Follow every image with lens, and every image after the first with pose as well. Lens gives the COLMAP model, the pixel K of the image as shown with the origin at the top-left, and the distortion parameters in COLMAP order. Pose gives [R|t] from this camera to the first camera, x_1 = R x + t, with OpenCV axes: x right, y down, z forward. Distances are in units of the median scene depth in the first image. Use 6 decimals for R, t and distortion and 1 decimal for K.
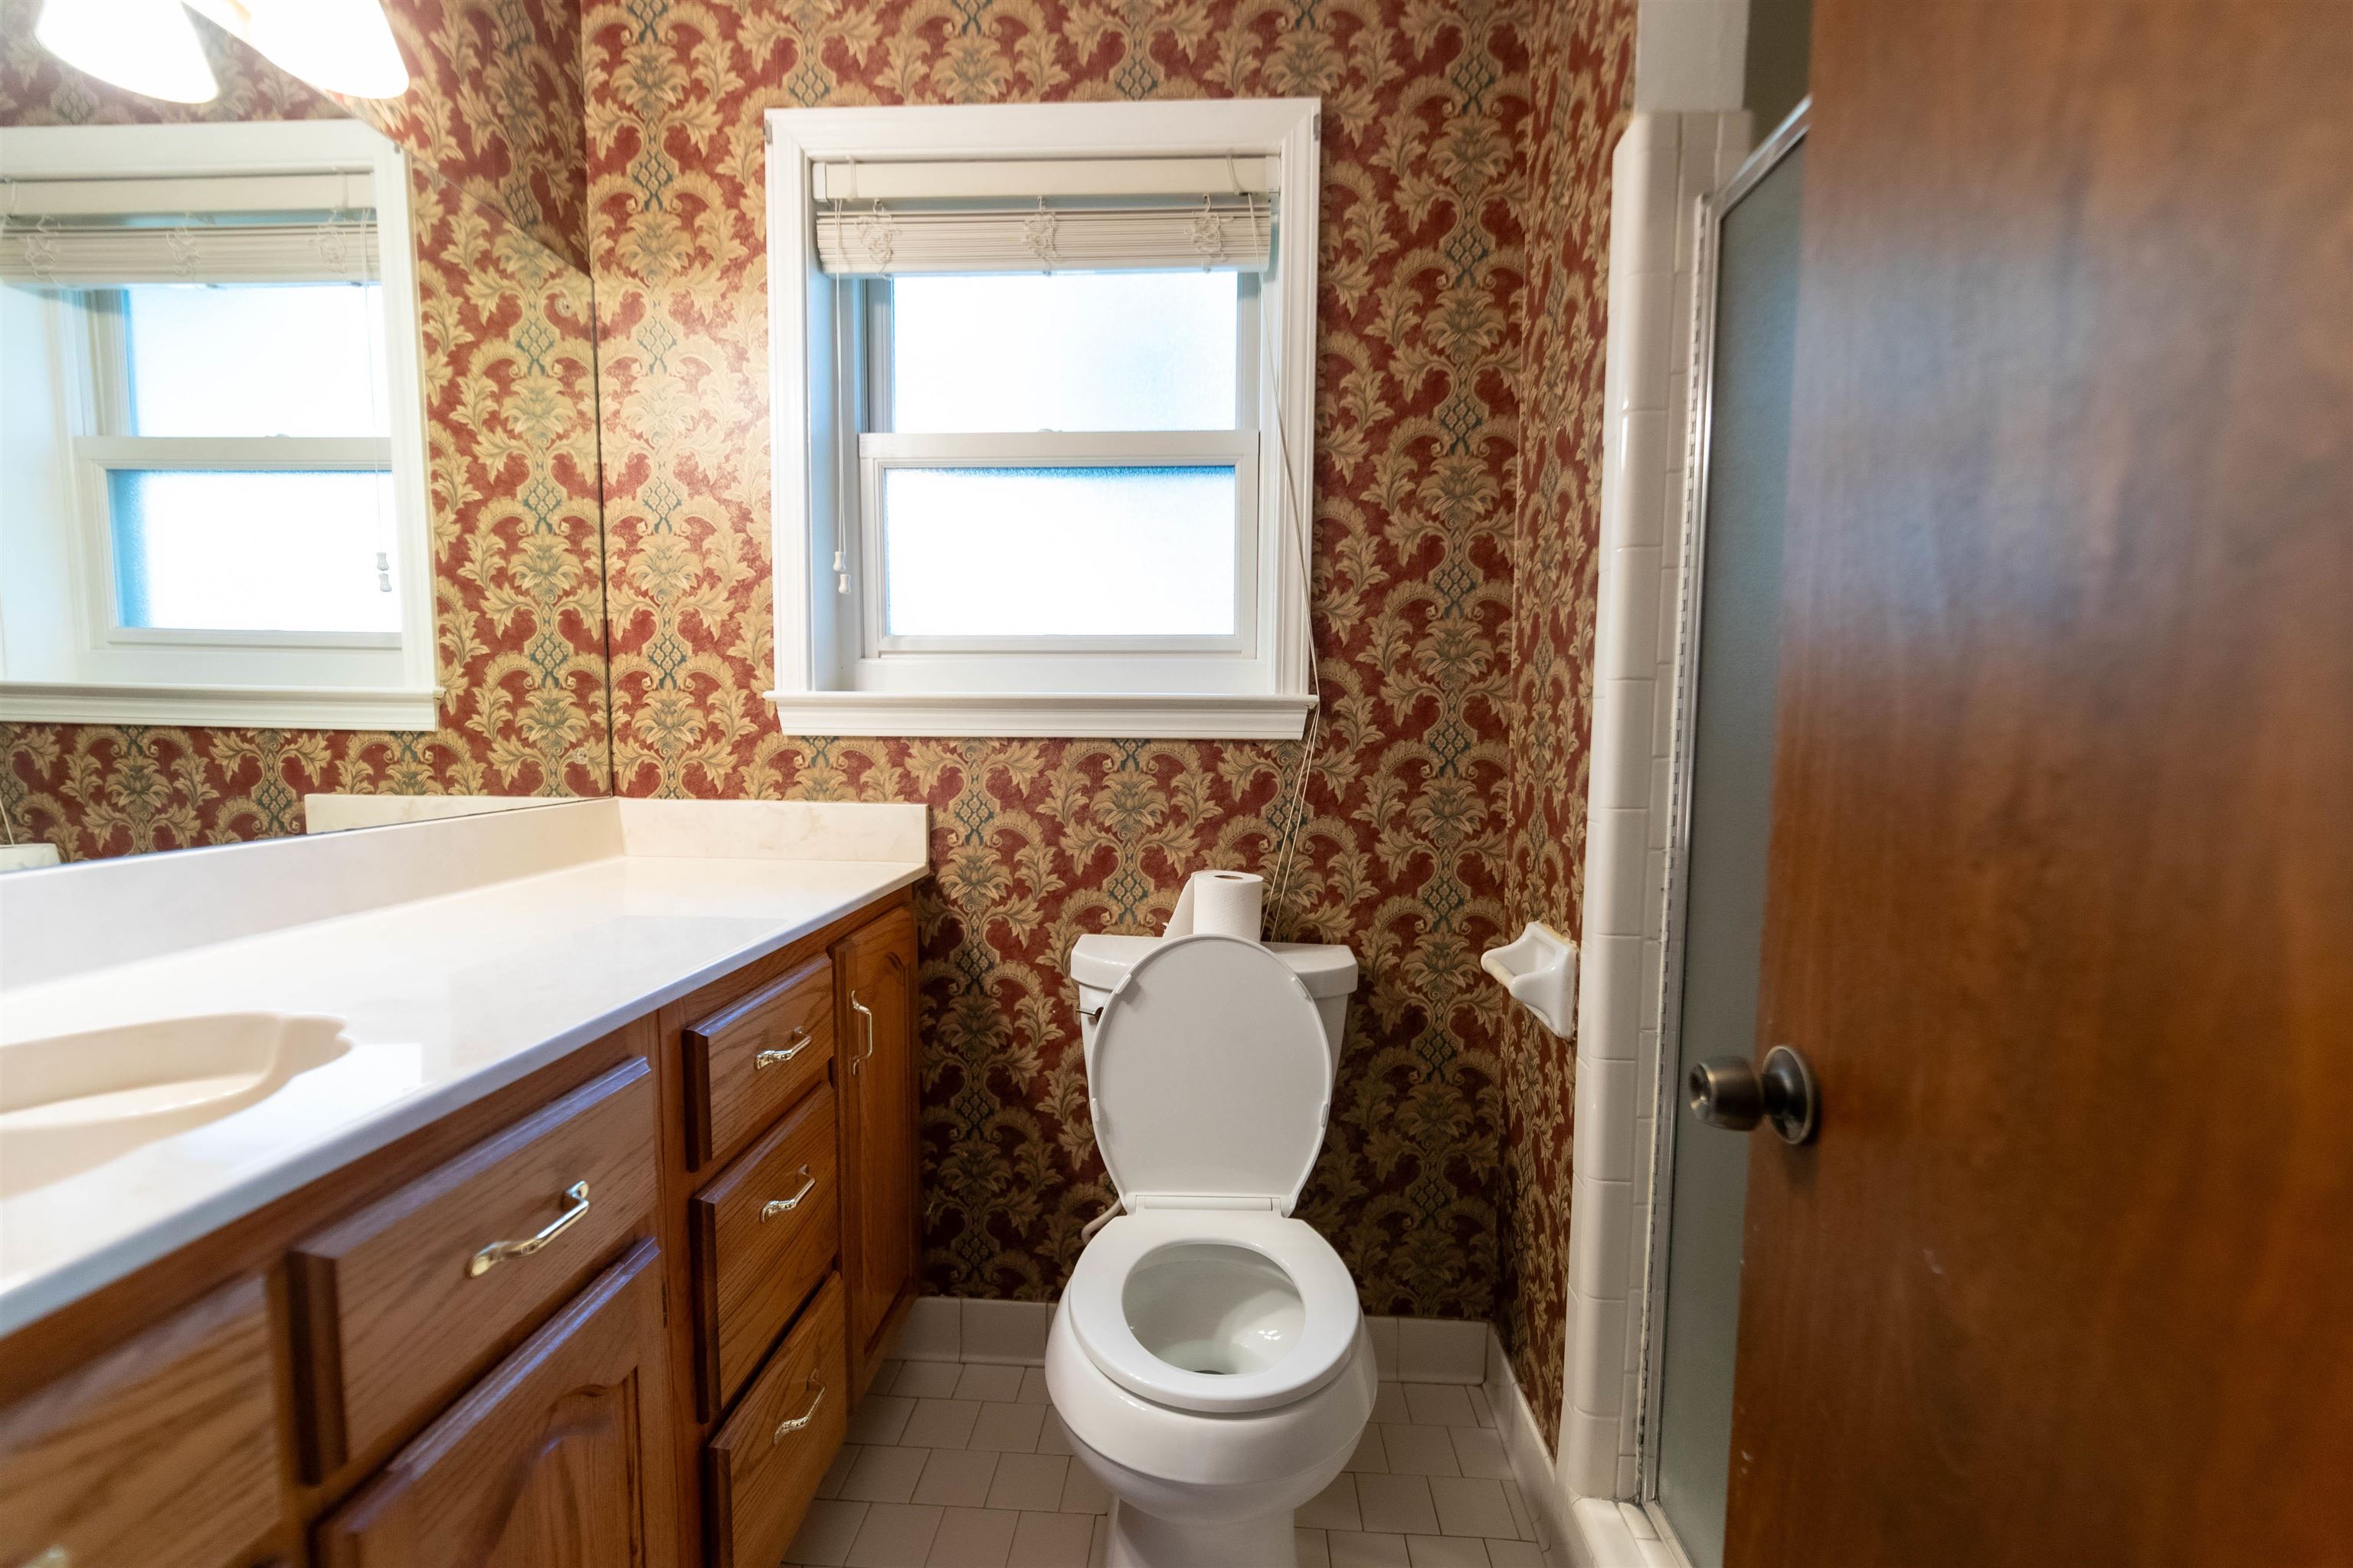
lens RADIAL K [[962.8, 0, 1183.1], [0, 962.8, 805.0], [0, 0, 1]] dist [-0.001290, 0.000034]
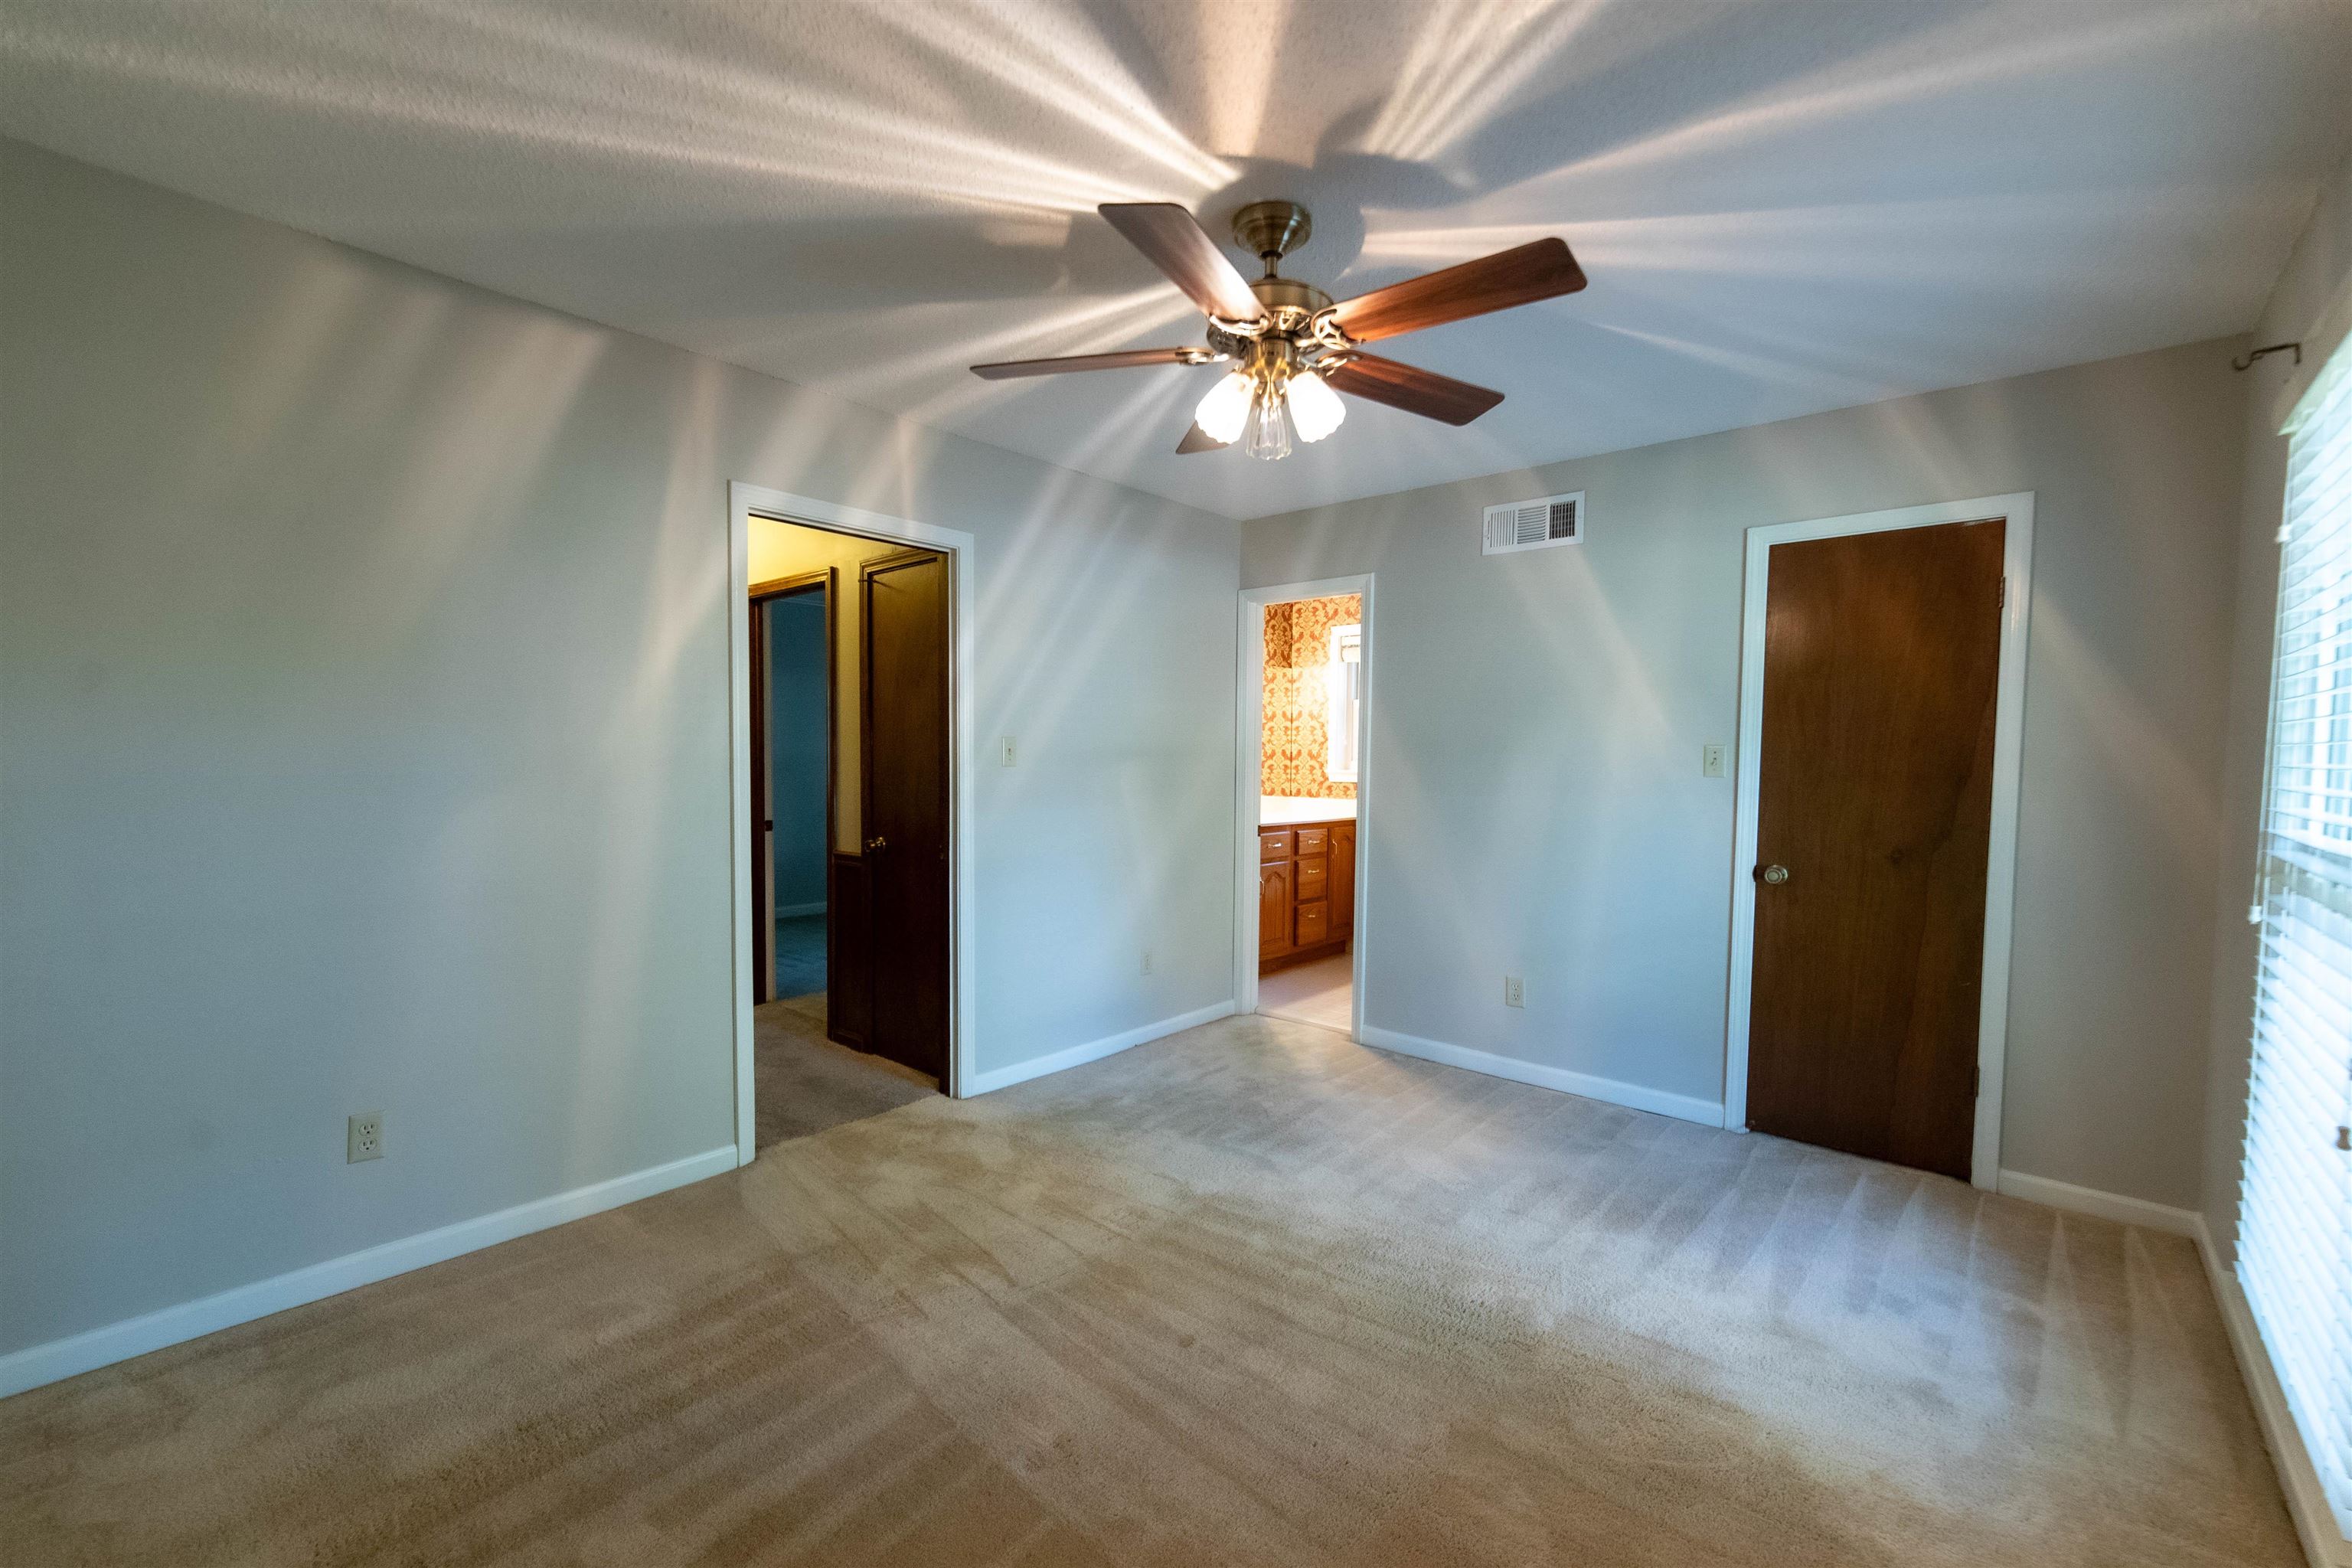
lens RADIAL K [[962.4, 0, 1182.6], [0, 962.4, 805.0], [0, 0, 1]] dist [-0.001290, 0.000034]
pose [[0.785190, 0.025989, -0.618710, 1.527209], [-0.053039, 0.998270, -0.025378, 0.152488], [0.616980, 0.052742, 0.785210, -2.409121]]
